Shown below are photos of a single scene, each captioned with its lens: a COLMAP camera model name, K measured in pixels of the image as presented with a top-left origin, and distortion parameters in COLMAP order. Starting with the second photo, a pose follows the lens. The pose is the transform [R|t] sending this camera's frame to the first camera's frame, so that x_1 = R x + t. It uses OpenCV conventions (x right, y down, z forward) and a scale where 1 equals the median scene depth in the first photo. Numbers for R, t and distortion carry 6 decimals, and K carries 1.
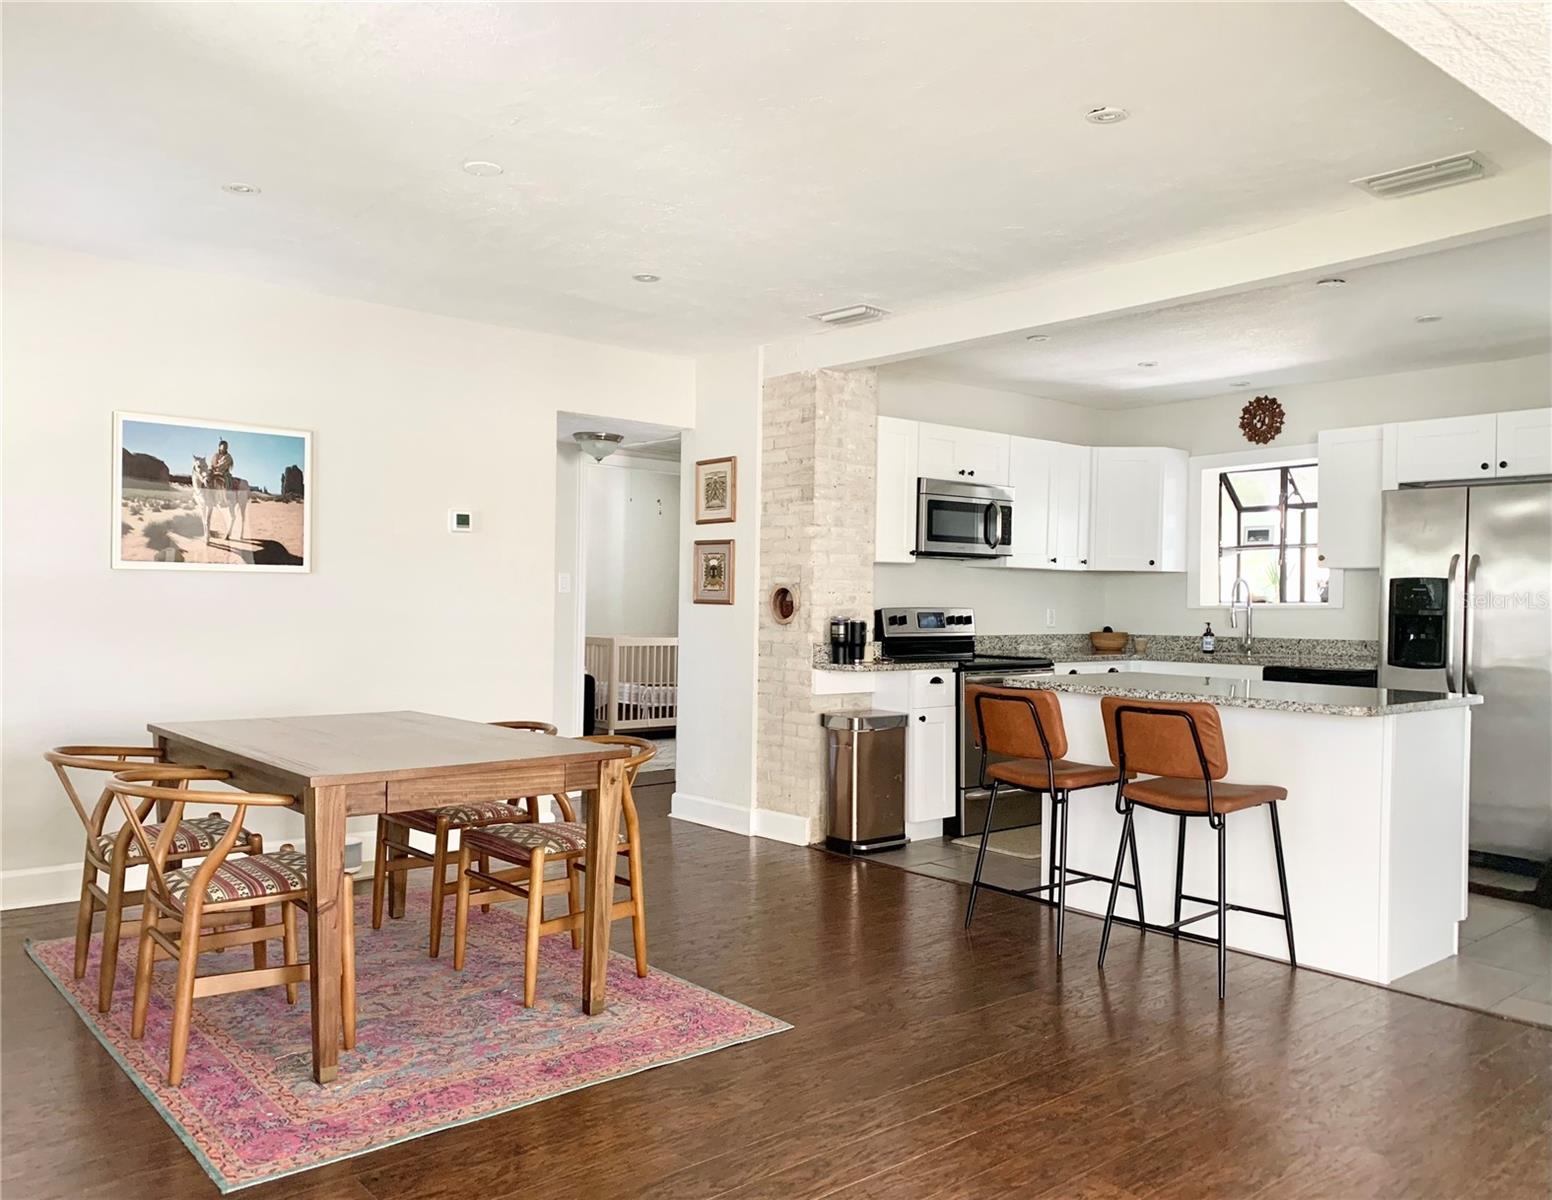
lens RADIAL K [[1248.4, 0, 726.5], [0, 1248.4, 609.4], [0, 0, 1]] dist [0.002451, -0.048868]
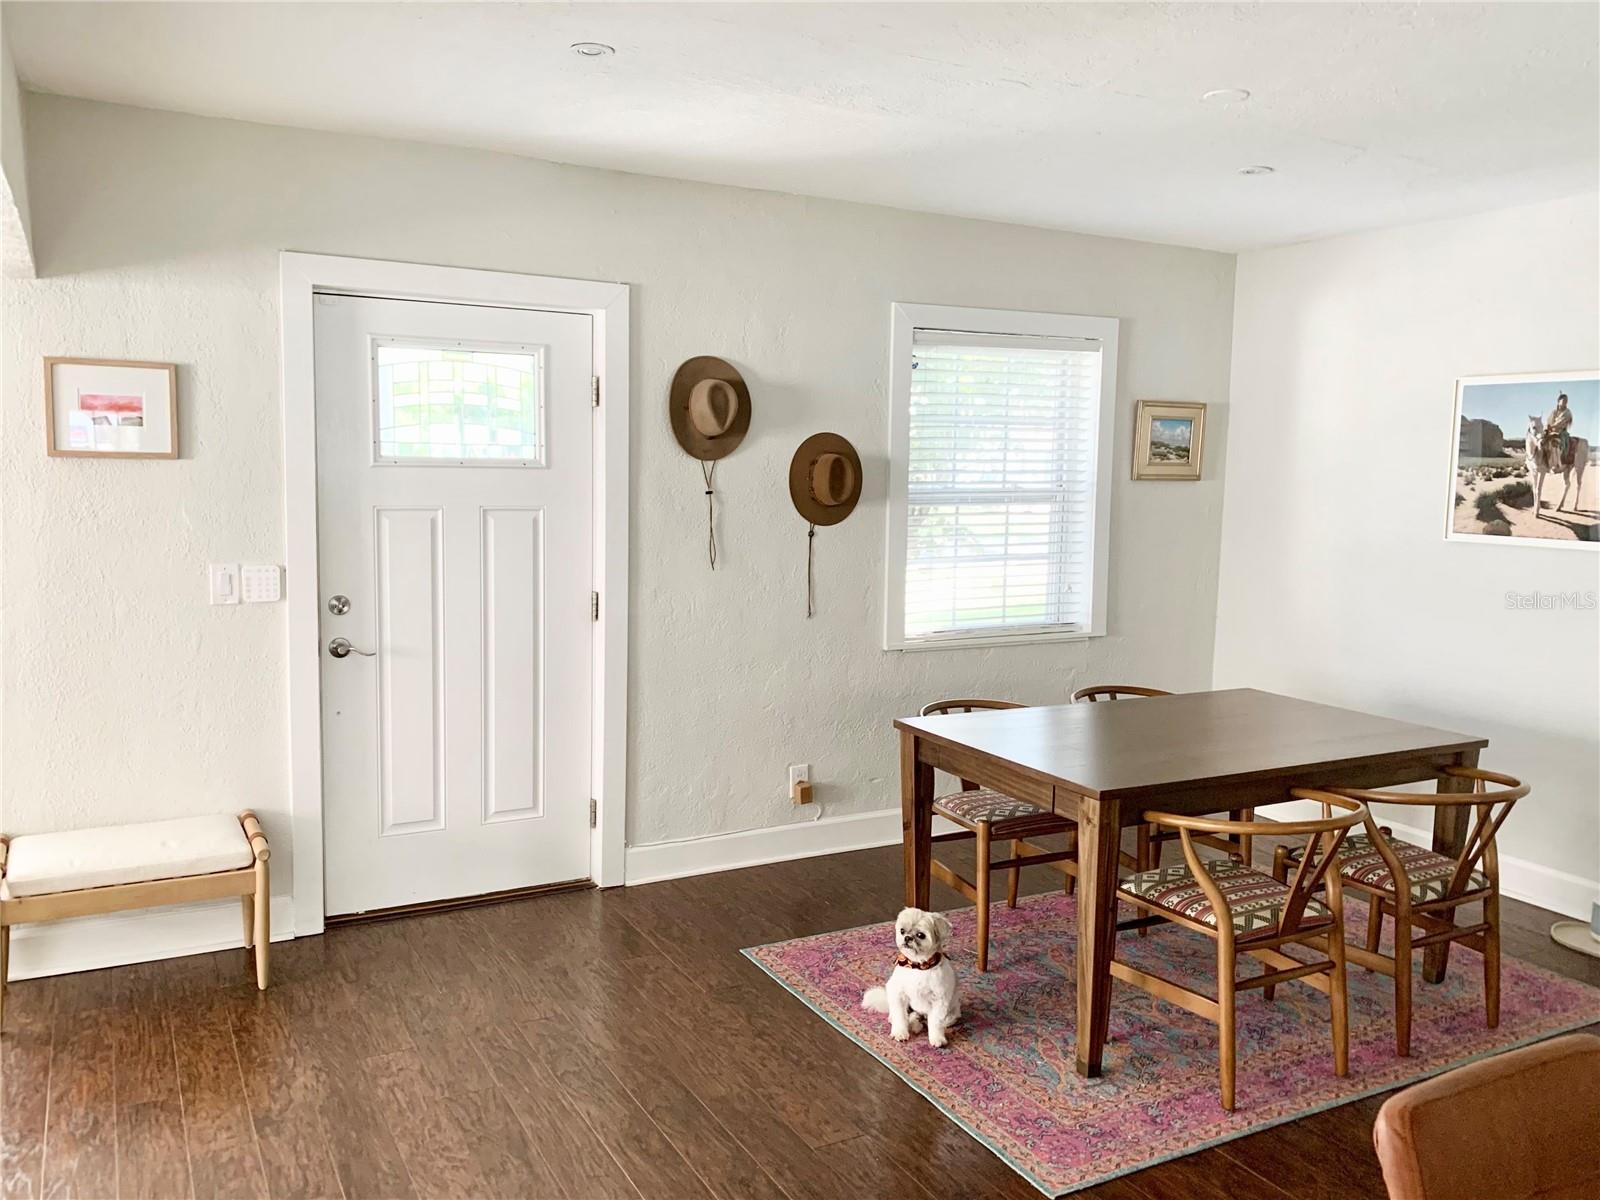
lens RADIAL K [[1206.4, 0, 802.1], [0, 1206.4, 595.9], [0, 0, 1]] dist [0.018177, -0.019883]
pose [[-0.175590, 0.088385, -0.980488, 0.759752], [-0.025231, 0.995230, 0.094232, -0.094514], [0.984140, 0.041285, -0.172523, 0.951068]]
